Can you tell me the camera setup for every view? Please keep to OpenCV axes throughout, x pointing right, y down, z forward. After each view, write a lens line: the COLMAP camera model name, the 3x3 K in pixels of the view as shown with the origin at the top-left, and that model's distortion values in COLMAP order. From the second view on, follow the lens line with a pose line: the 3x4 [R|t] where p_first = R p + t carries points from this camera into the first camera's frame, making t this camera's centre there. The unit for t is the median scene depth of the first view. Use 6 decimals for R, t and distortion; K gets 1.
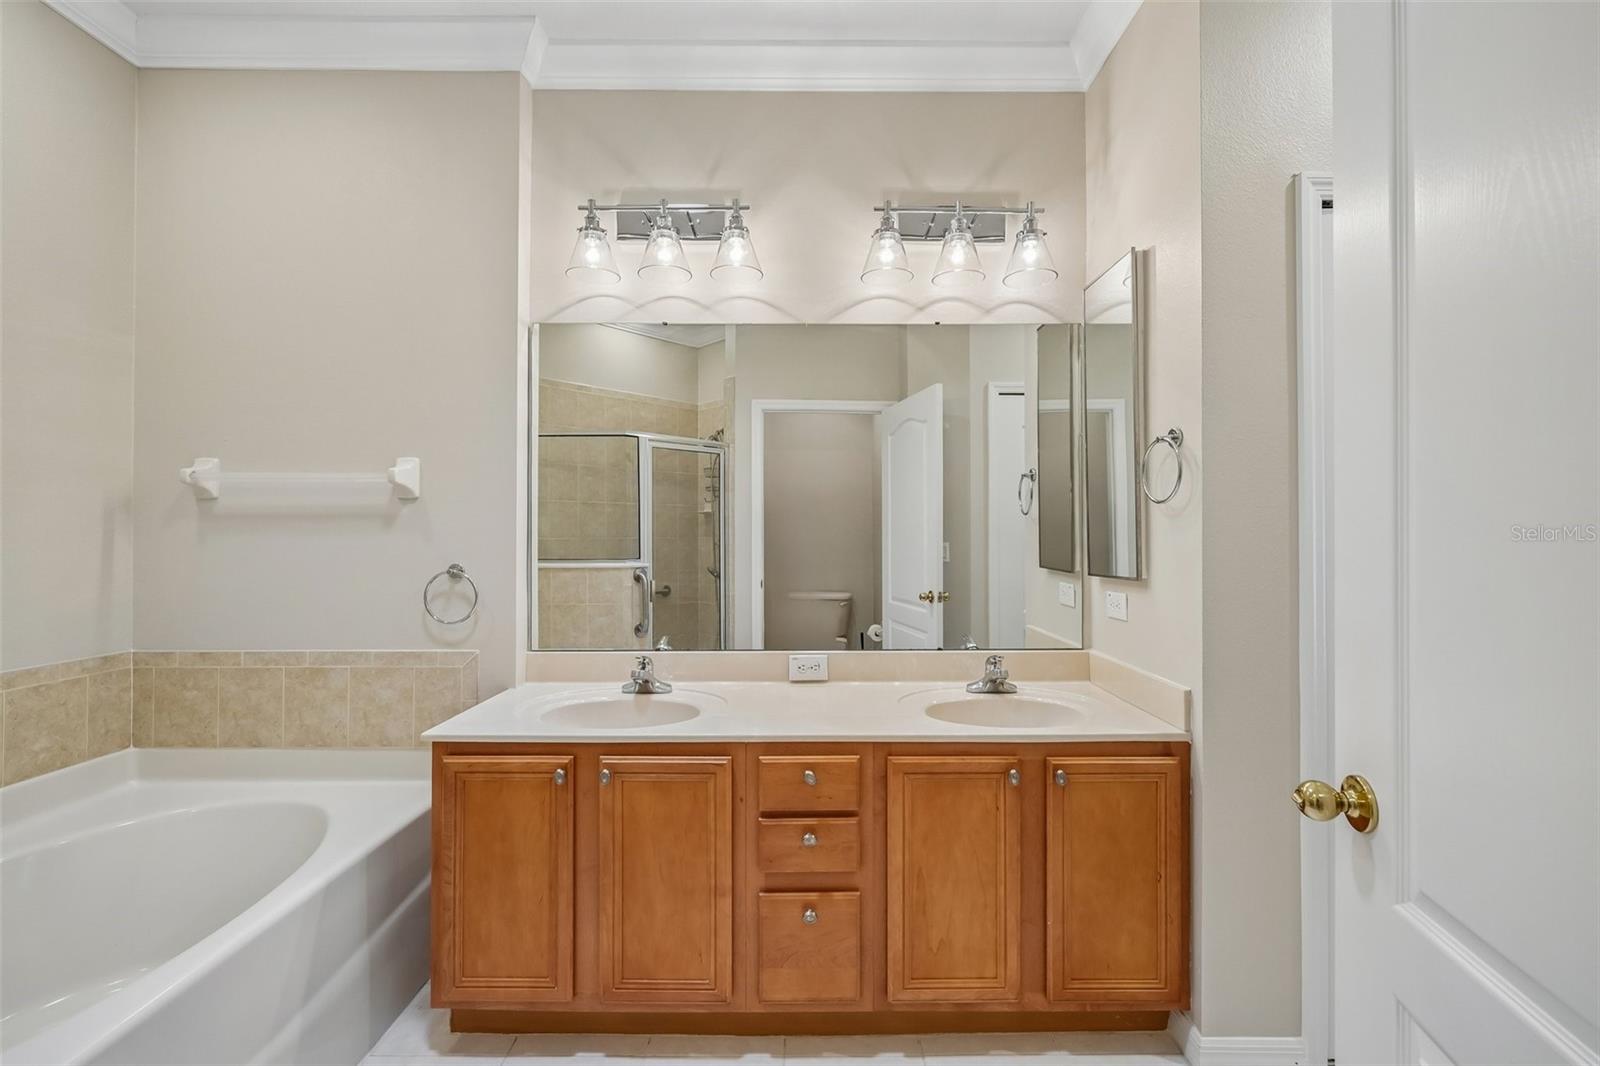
lens RADIAL K [[669.6, 0, 818.2], [0, 669.6, 527.8], [0, 0, 1]] dist [-0.002173, 0.001136]
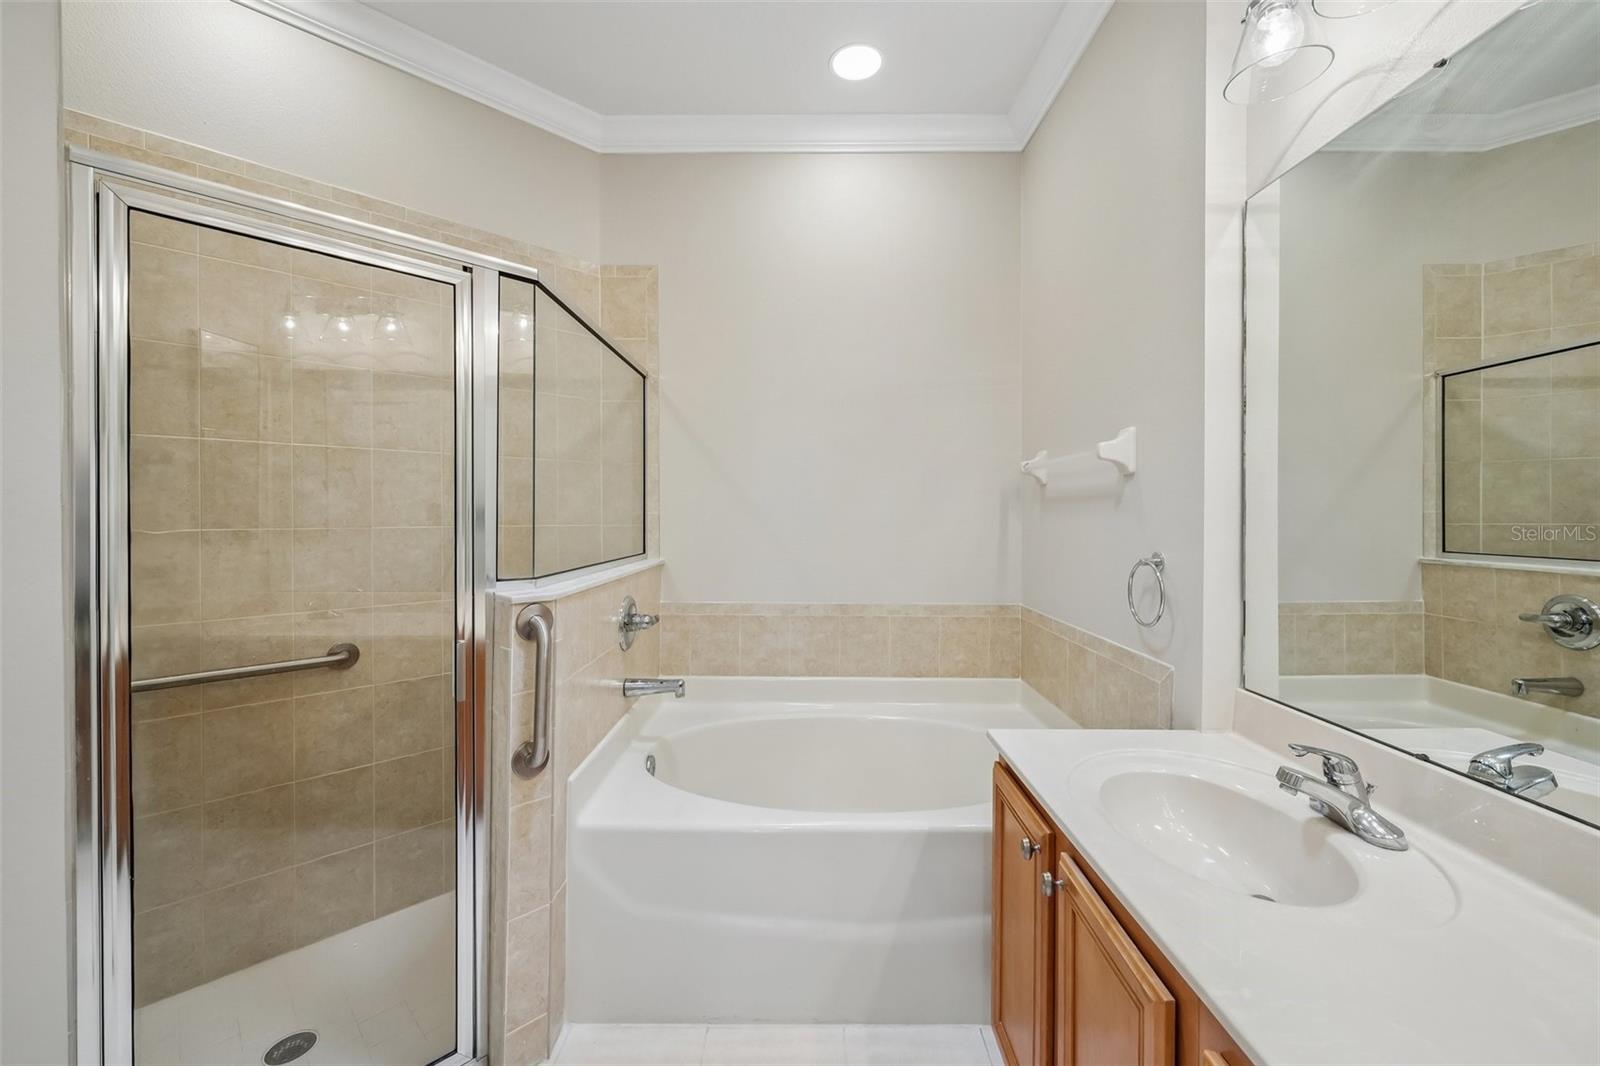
lens RADIAL K [[649.6, 0, 801.7], [0, 649.6, 519.4], [0, 0, 1]] dist [-0.001434, -0.000294]
pose [[-0.002571, 0.008469, -0.999961, 0.236380], [0.006381, 0.999944, 0.008453, 0.004781], [0.999976, -0.006360, -0.002624, 0.575379]]
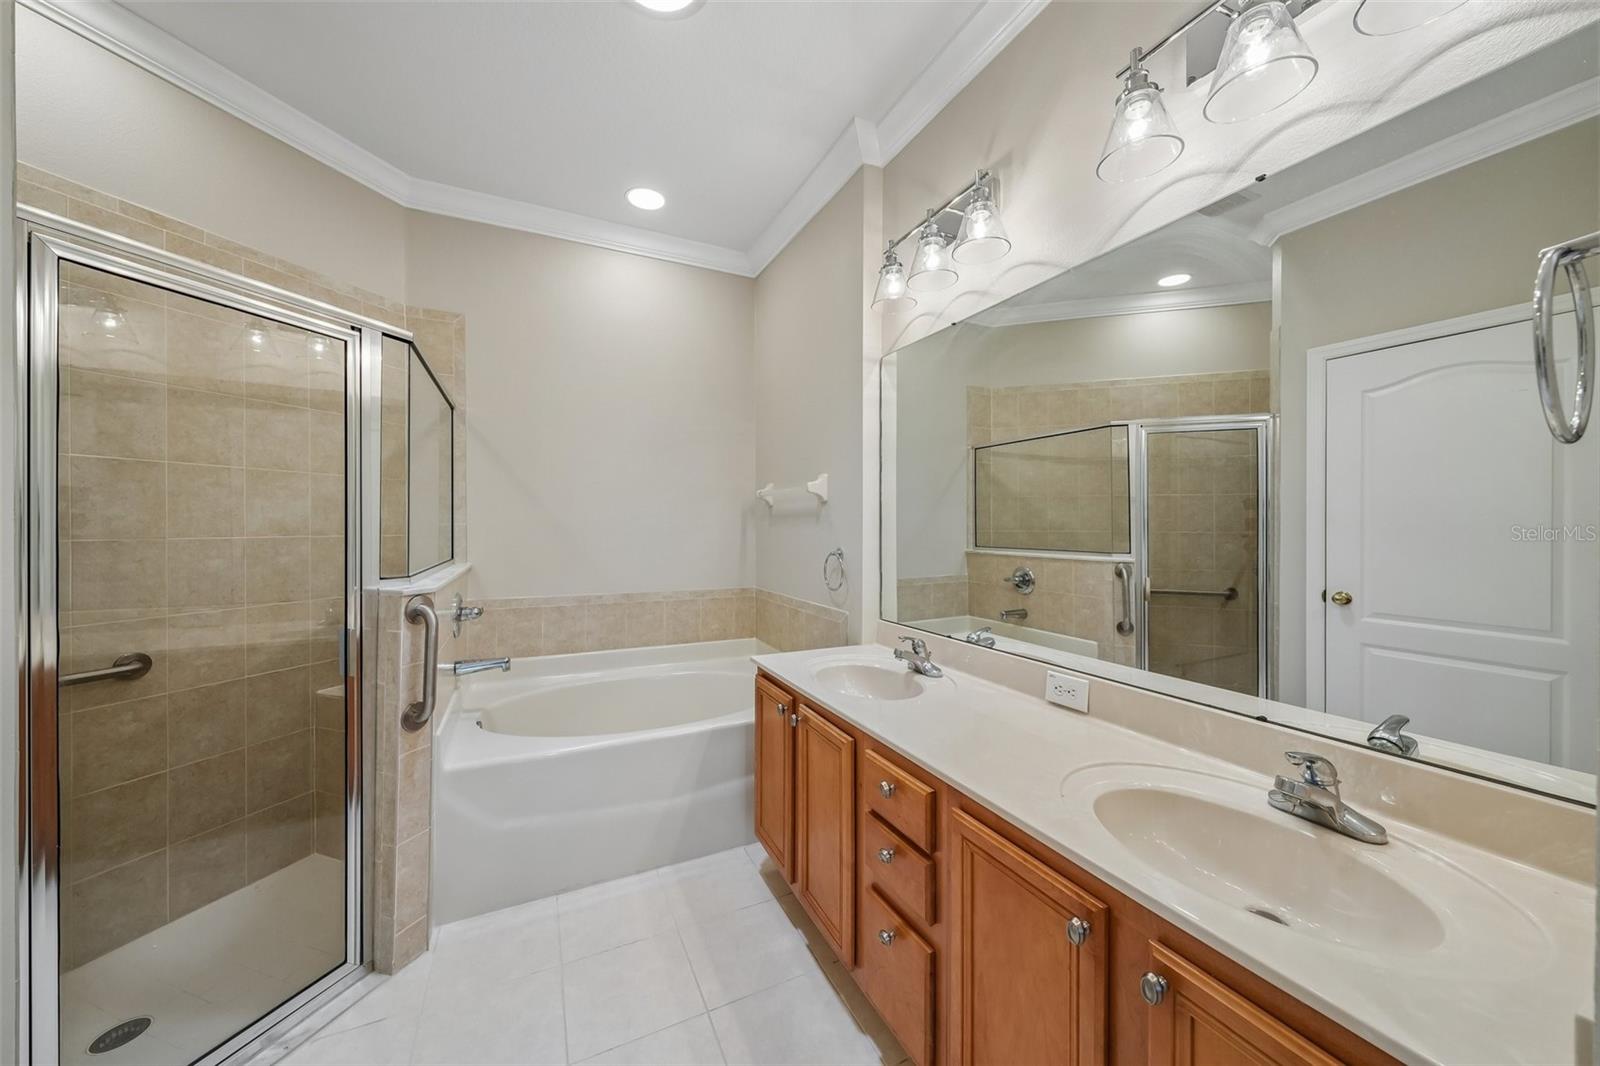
lens RADIAL K [[568.1, 0, 794.1], [0, 568.1, 529.7], [0, 0, 1]] dist [0.000638, -0.000188]
pose [[0.422420, 0.007994, -0.906365, 0.485365], [0.005246, 0.999923, 0.011264, 0.002200], [0.906385, -0.009513, 0.422345, 0.416831]]
